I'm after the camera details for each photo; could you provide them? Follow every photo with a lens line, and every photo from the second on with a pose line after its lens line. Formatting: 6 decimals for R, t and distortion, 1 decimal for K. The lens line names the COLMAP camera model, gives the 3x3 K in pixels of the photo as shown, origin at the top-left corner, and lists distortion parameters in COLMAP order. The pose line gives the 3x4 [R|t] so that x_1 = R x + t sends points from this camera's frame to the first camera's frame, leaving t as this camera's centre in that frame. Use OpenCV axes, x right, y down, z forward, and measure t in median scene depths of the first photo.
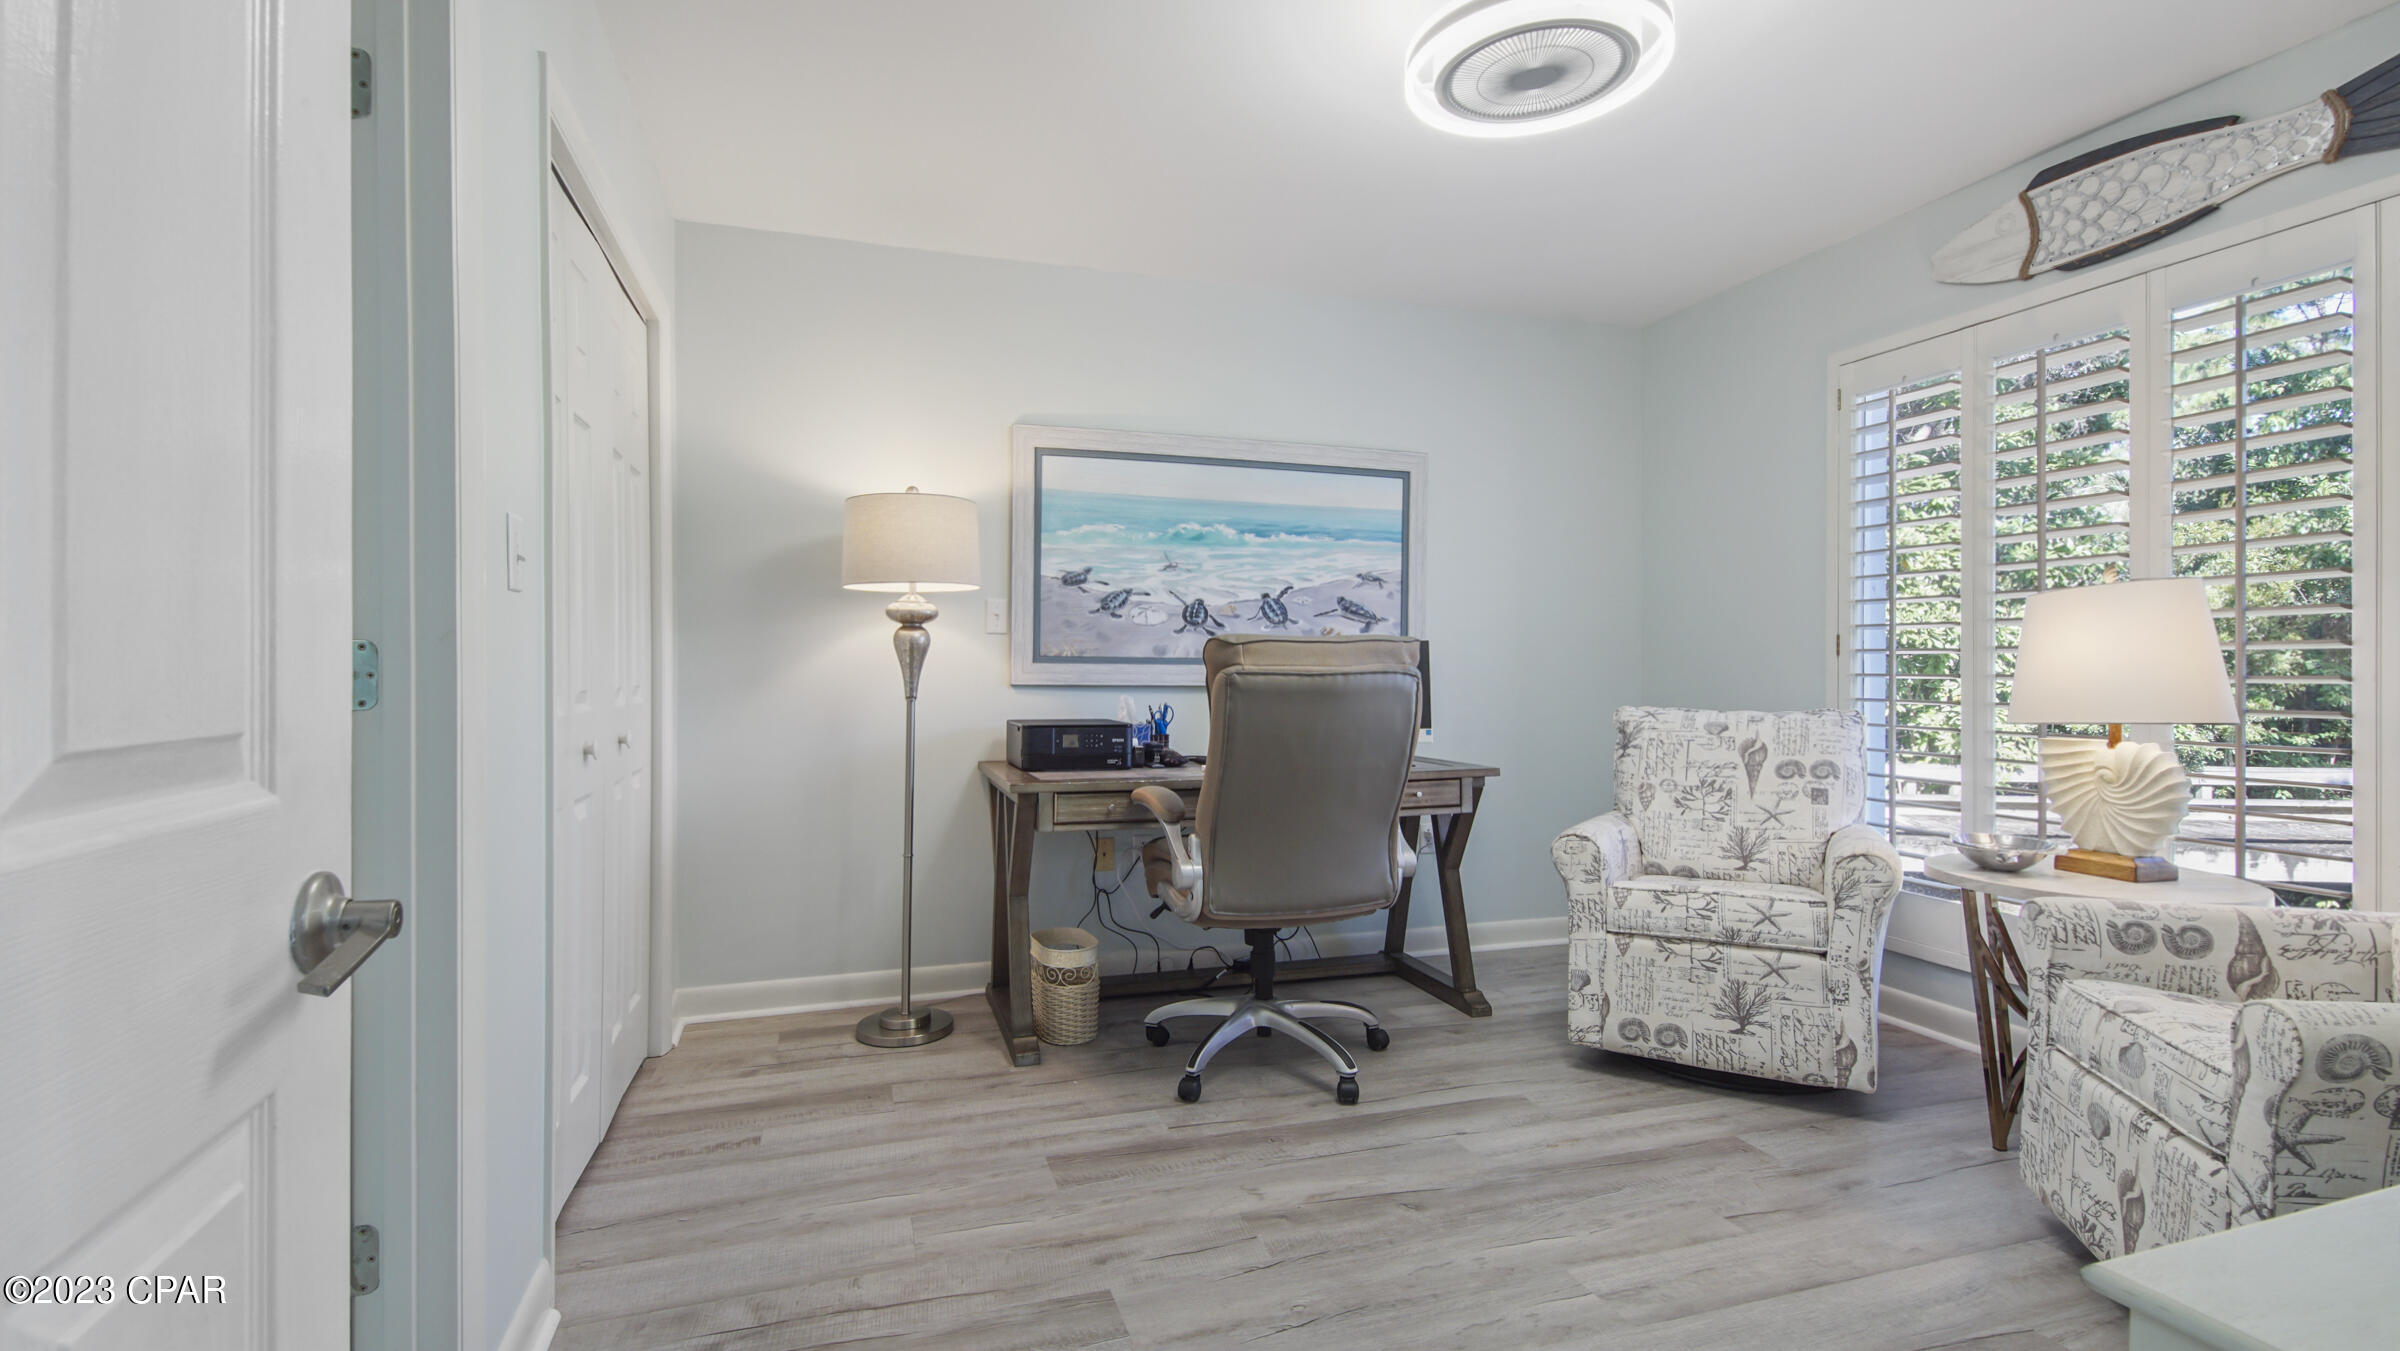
lens RADIAL K [[1050.4, 0, 1192.9], [0, 1050.4, 672.0], [0, 0, 1]] dist [0.033496, -0.020390]
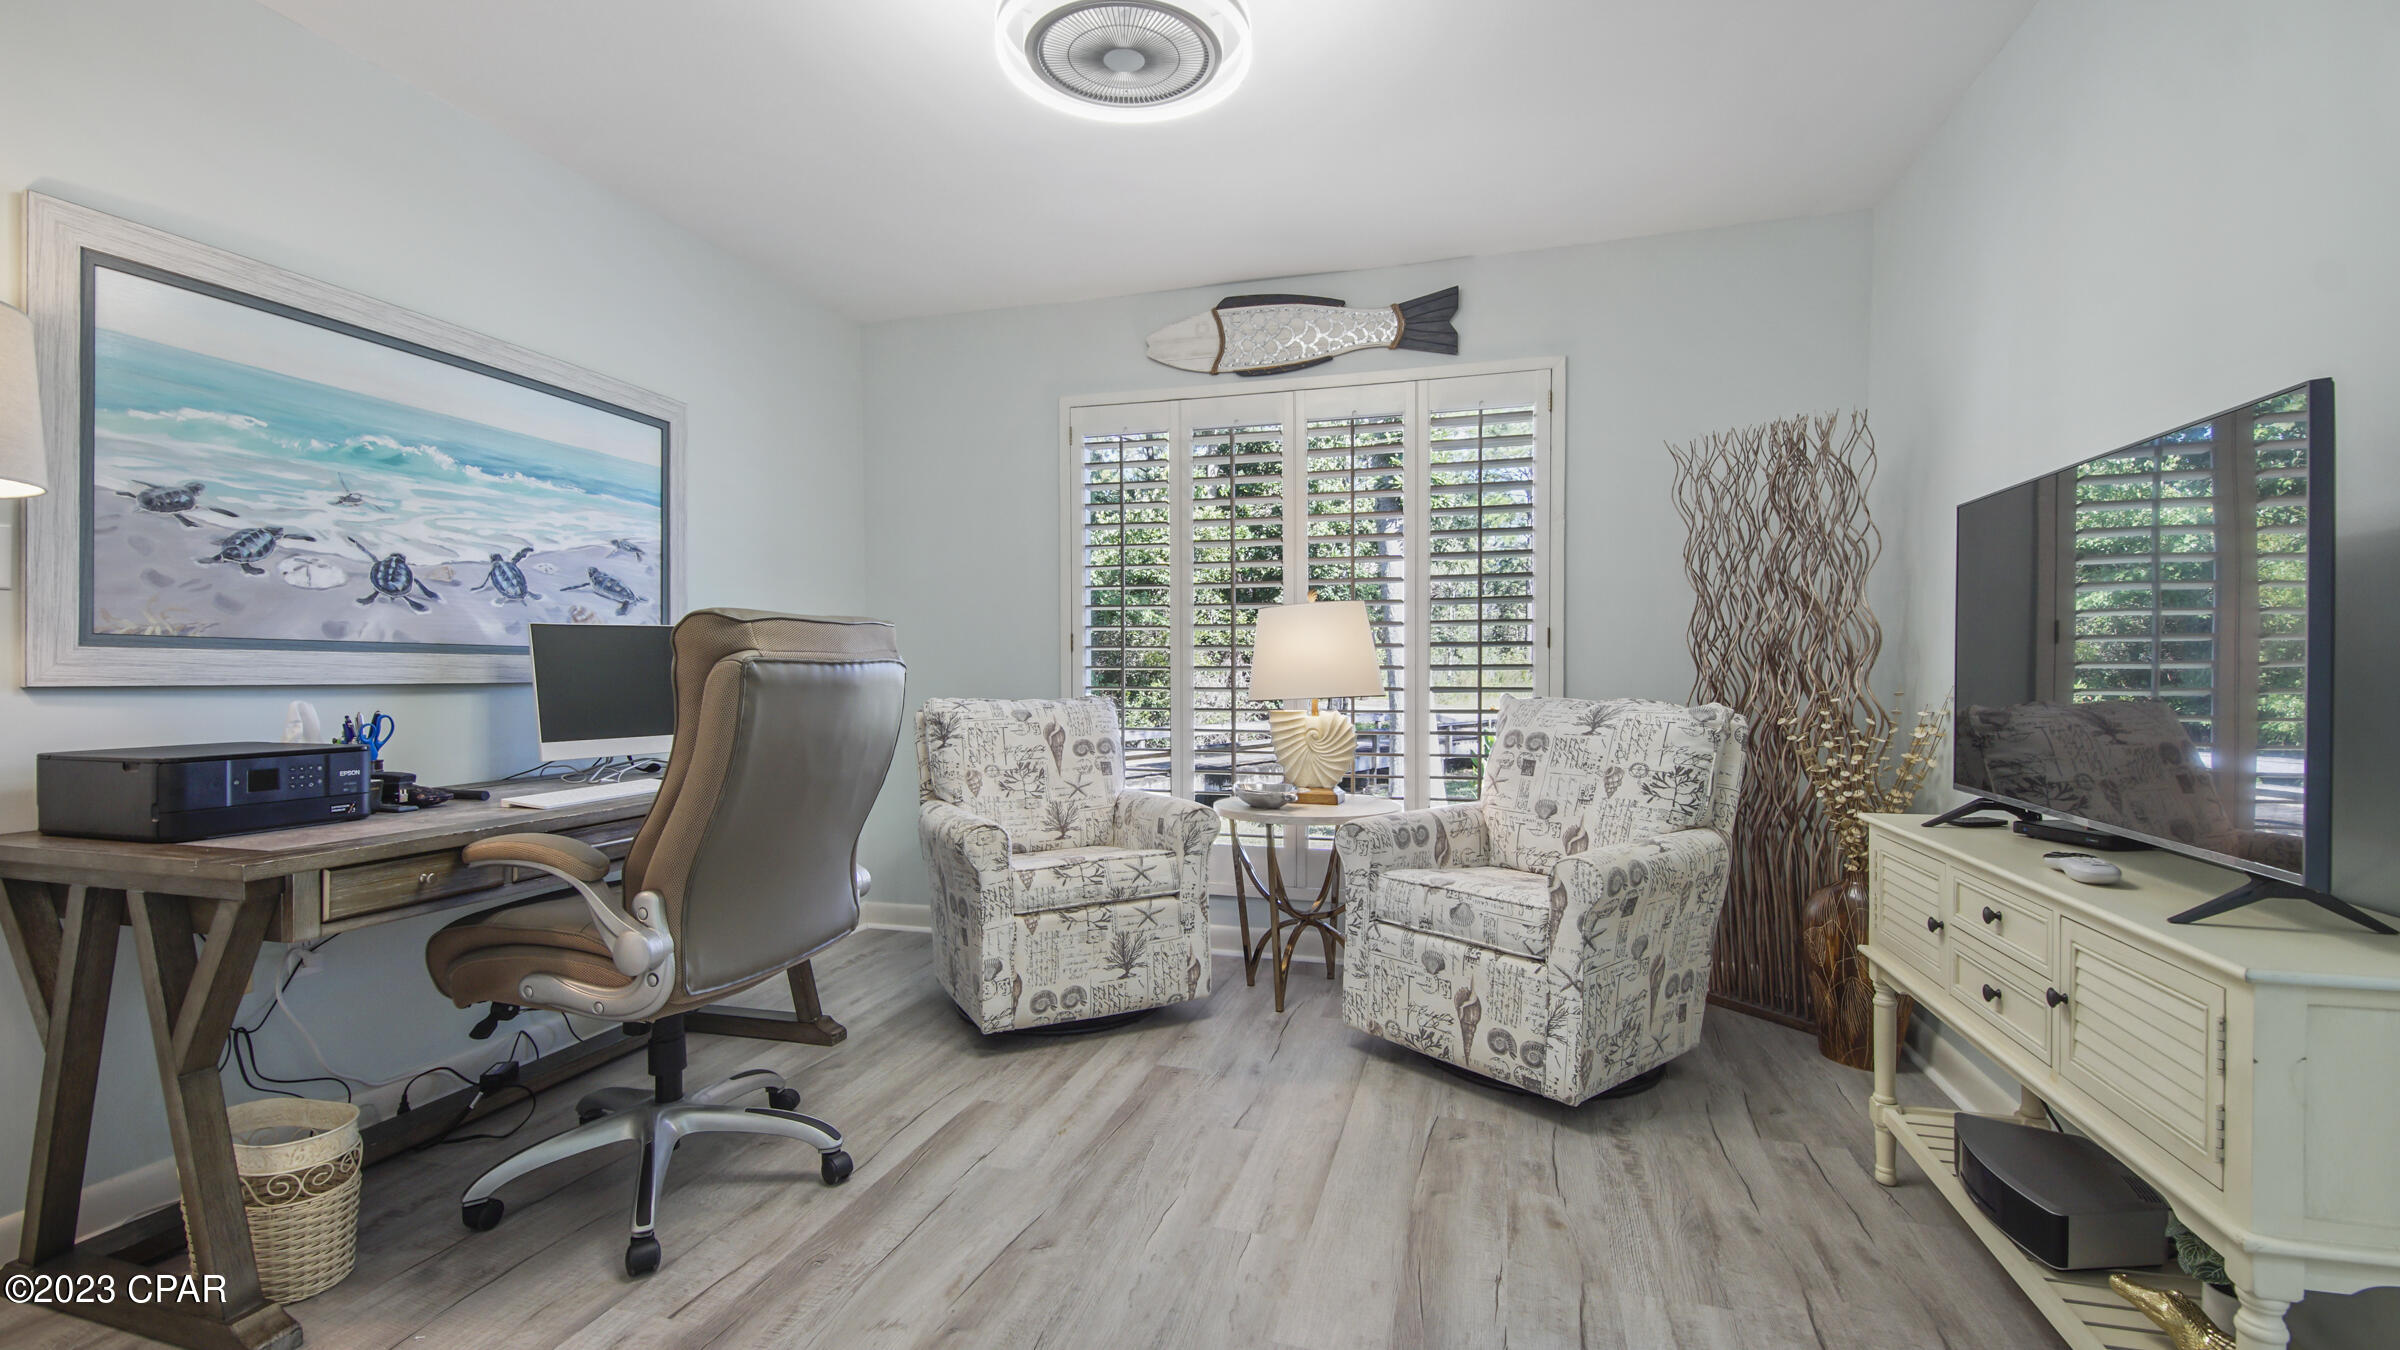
lens RADIAL K [[1019.8, 0, 1199.8], [0, 1019.8, 682.7], [0, 0, 1]] dist [0.030358, -0.021608]
pose [[0.571417, -0.013200, 0.820554, -0.314926], [0.003108, 0.999898, 0.013920, 0.005883], [-0.820654, -0.005404, 0.571400, 0.279693]]
